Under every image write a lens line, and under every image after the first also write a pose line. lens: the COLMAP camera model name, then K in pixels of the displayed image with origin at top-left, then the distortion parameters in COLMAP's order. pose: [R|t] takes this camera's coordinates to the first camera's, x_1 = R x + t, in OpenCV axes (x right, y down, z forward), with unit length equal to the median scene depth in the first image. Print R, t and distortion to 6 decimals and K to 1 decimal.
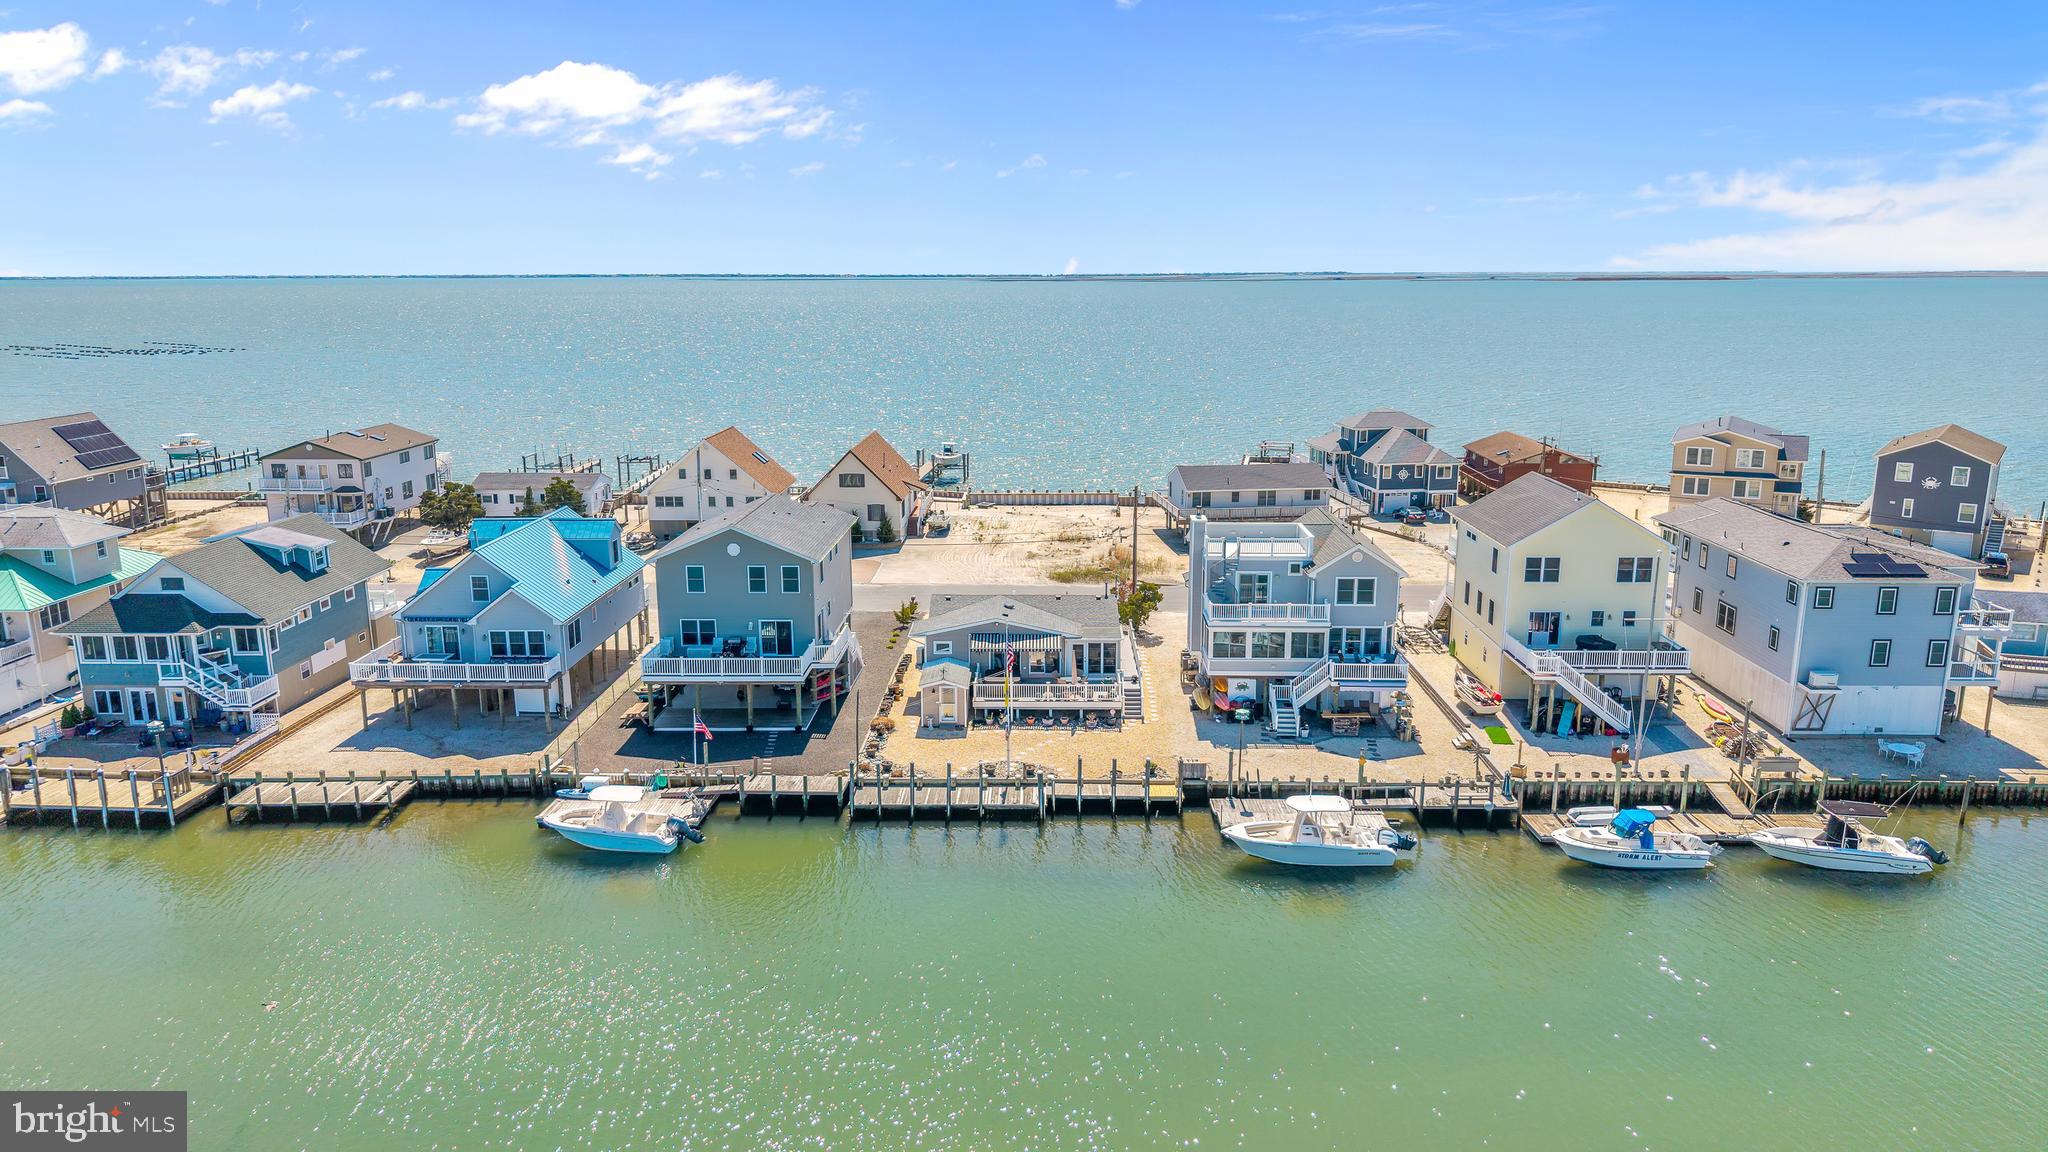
lens RADIAL K [[1355.6, 0, 1024.0], [0, 1355.6, 576.0], [0, 0, 1]] dist [0.081802, -0.144336]
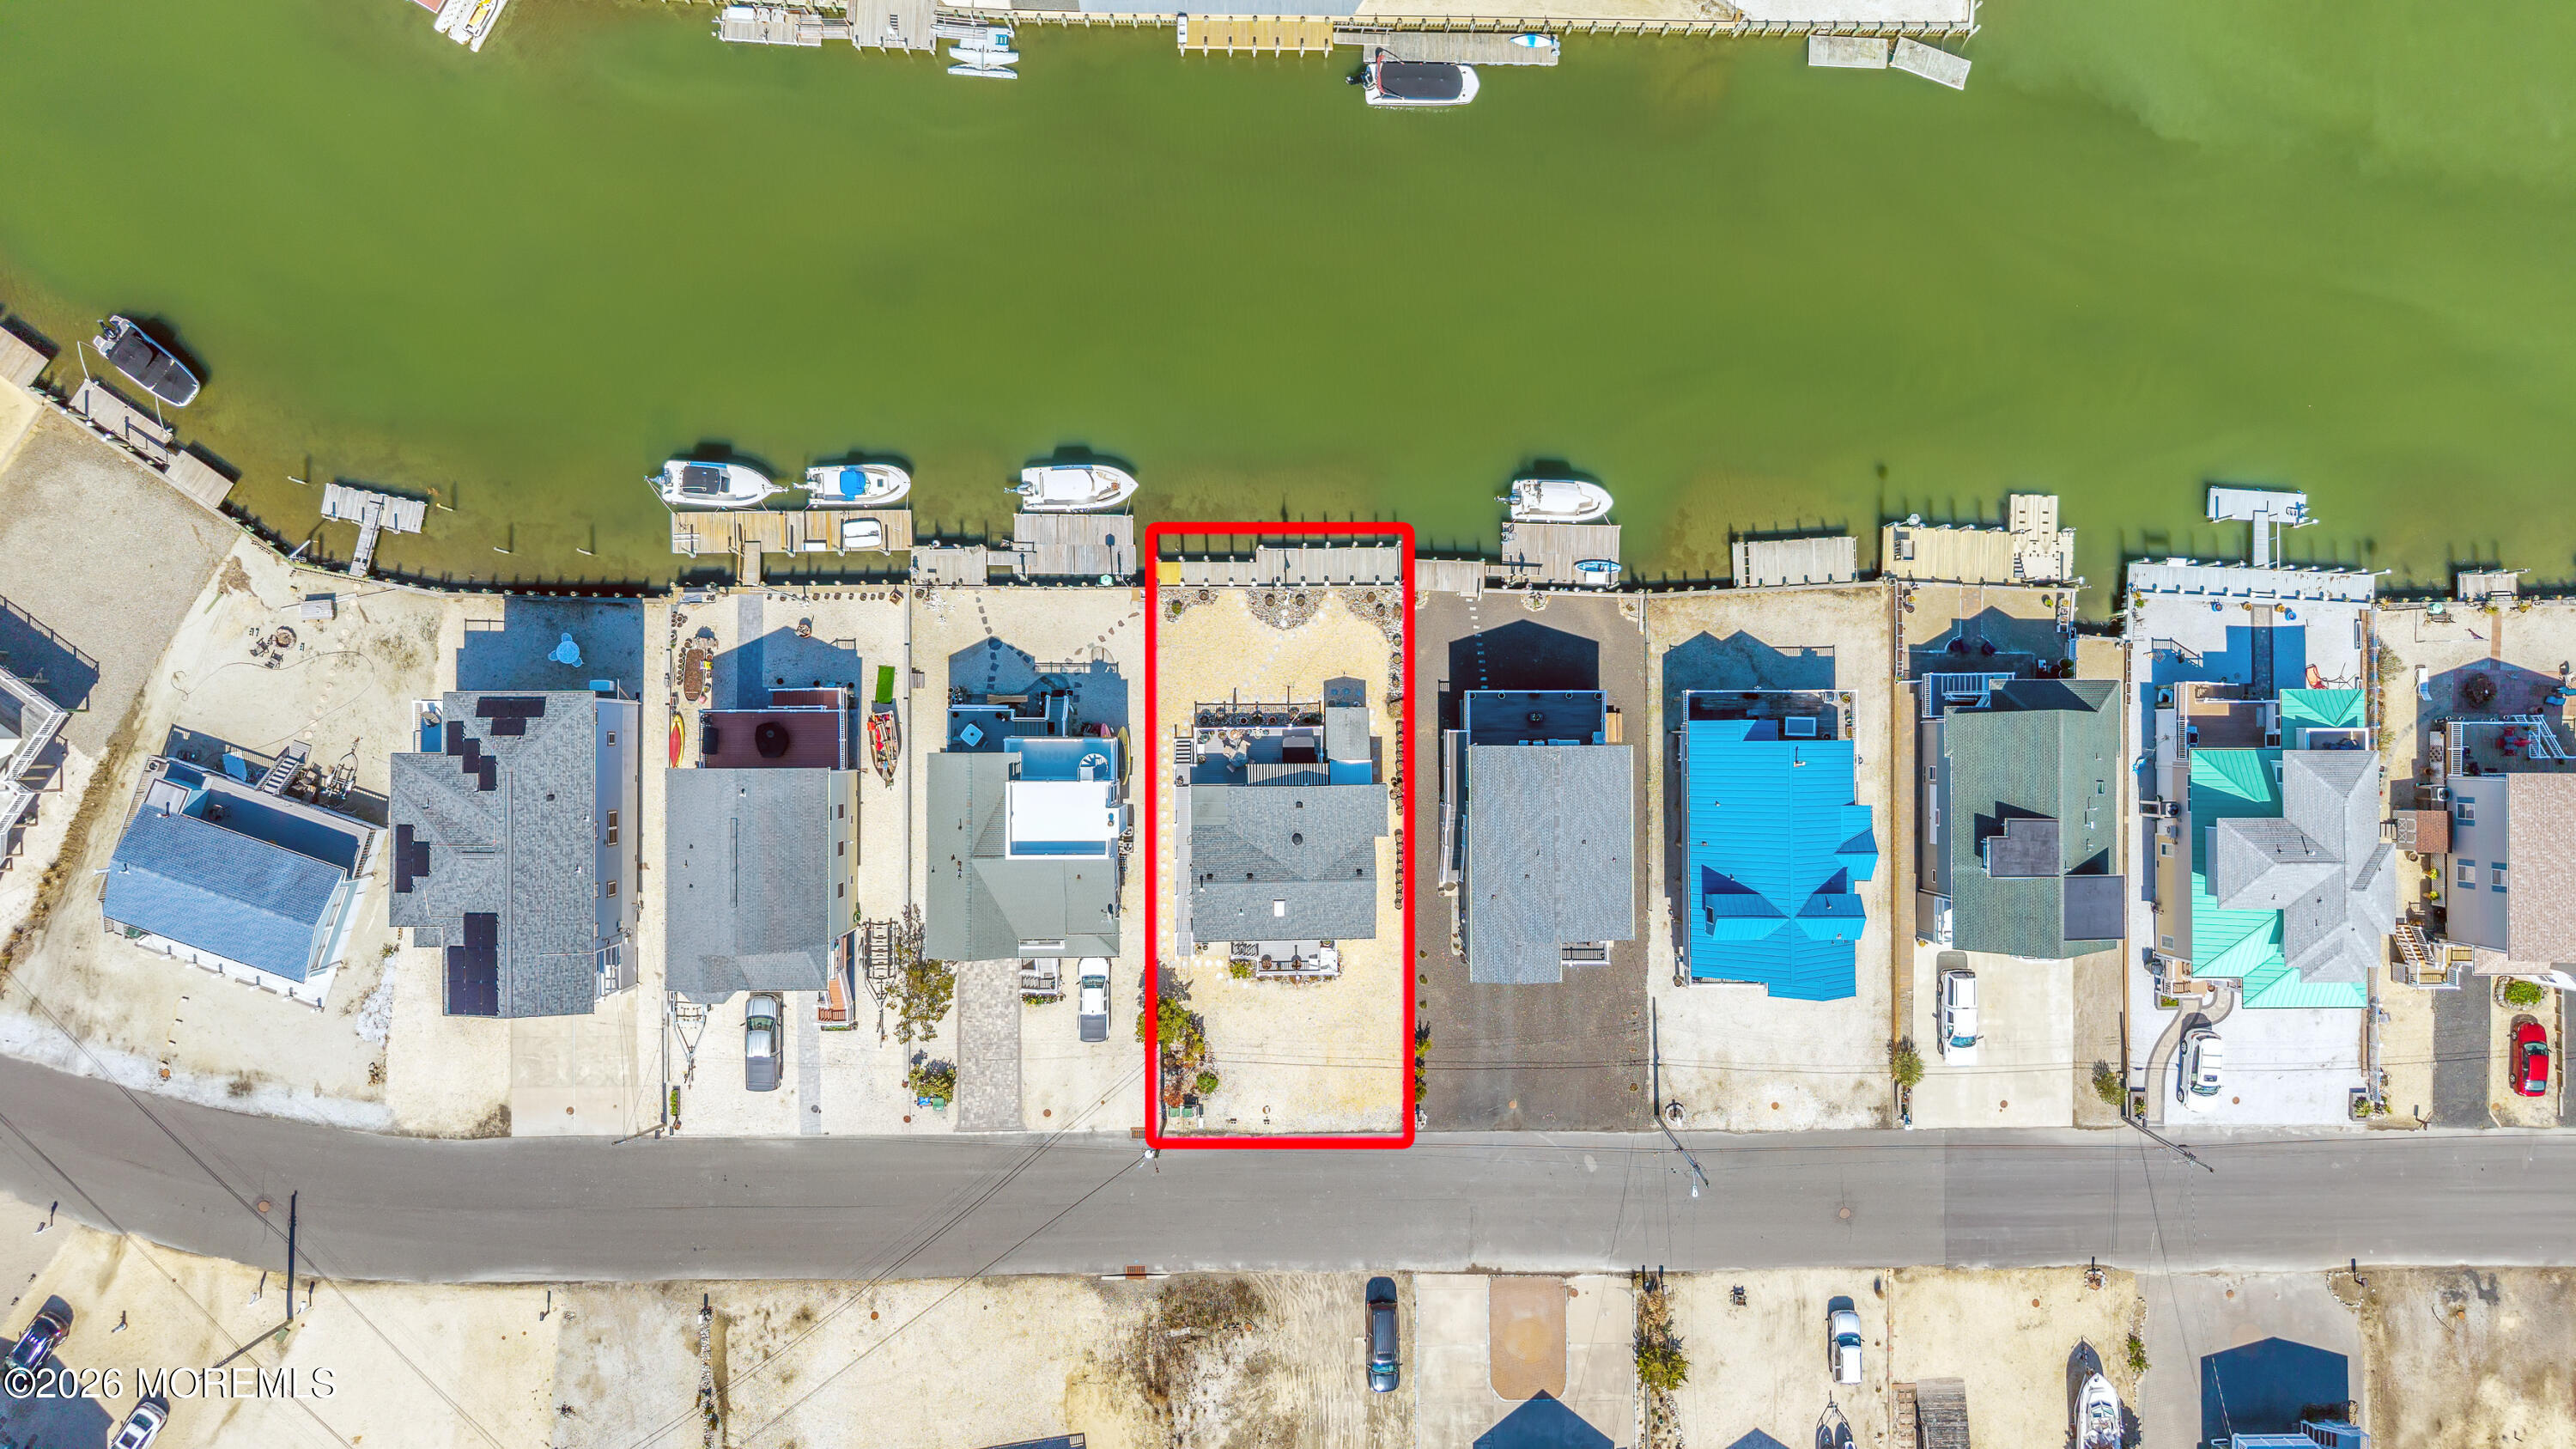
lens RADIAL K [[1709.7, 0, 1288.0], [0, 1709.7, 724.5], [0, 0, 1]] dist [0.047606, -0.073938]
pose [[-0.999394, 0.028117, -0.020542, 0.022167], [-0.026018, -0.210884, 0.977165, -1.335632], [0.023143, 0.977107, 0.211488, 0.691321]]
